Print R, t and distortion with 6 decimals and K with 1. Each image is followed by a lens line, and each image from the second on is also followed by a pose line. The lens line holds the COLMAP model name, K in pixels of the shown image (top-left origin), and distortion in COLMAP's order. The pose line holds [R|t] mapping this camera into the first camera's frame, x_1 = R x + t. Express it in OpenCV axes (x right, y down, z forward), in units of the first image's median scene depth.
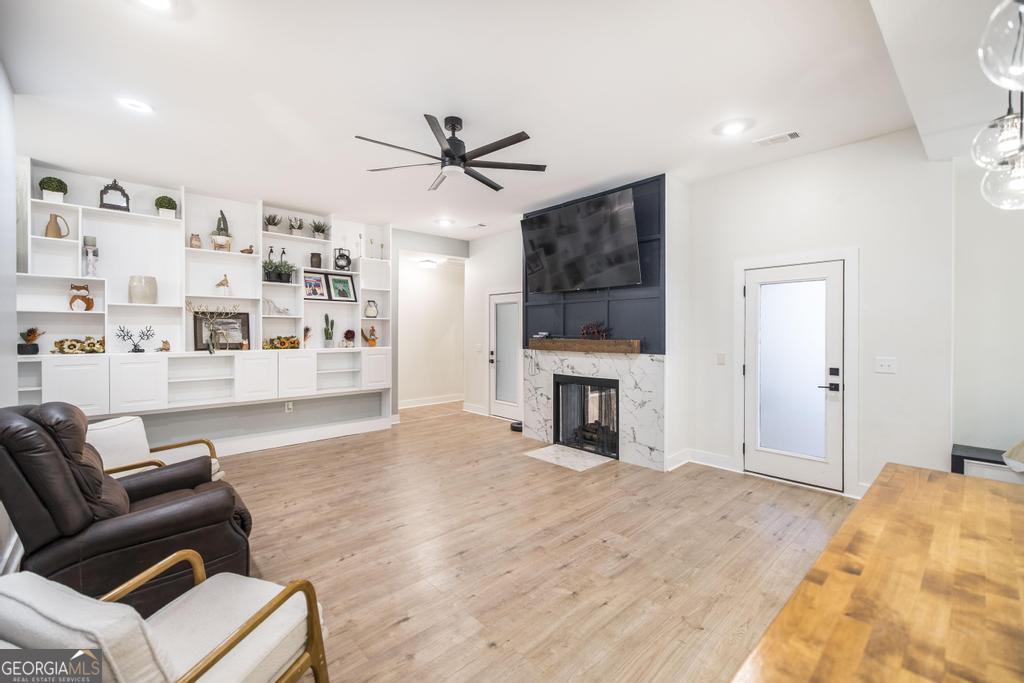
lens RADIAL K [[435.0, 0, 513.8], [0, 435.0, 334.0], [0, 0, 1]] dist [0.011176, -0.000362]
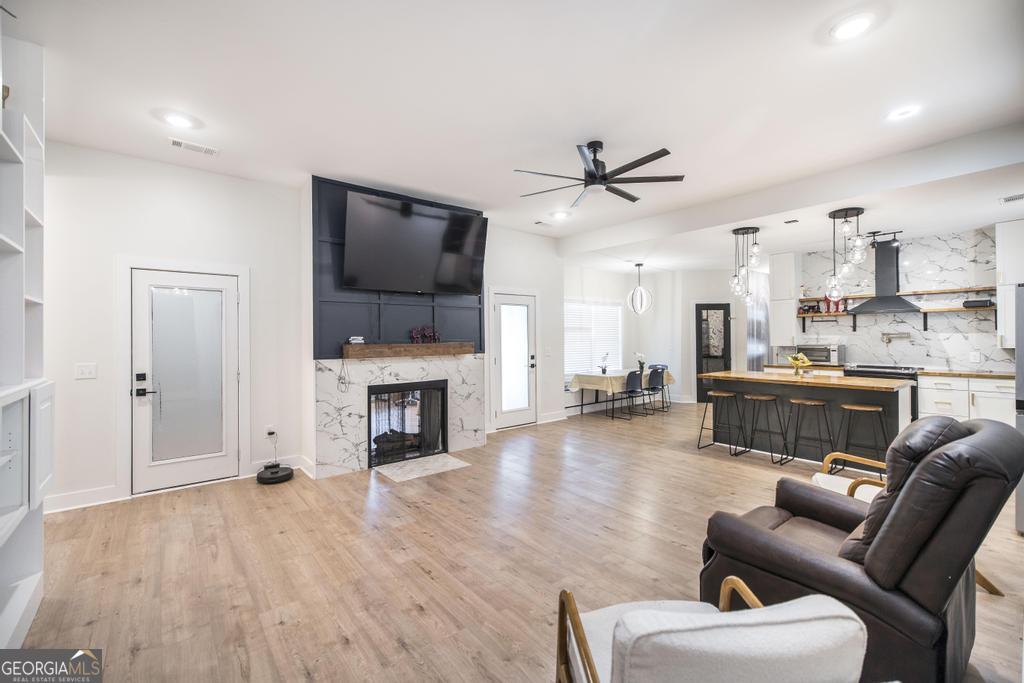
lens RADIAL K [[435.0, 0, 513.3], [0, 435.0, 337.8], [0, 0, 1]] dist [0.011176, -0.000362]
pose [[0.052251, -0.002379, 0.998631, -0.799707], [0.012415, 0.999921, 0.001732, 0.000630], [-0.998557, 0.012307, 0.052277, 0.732079]]
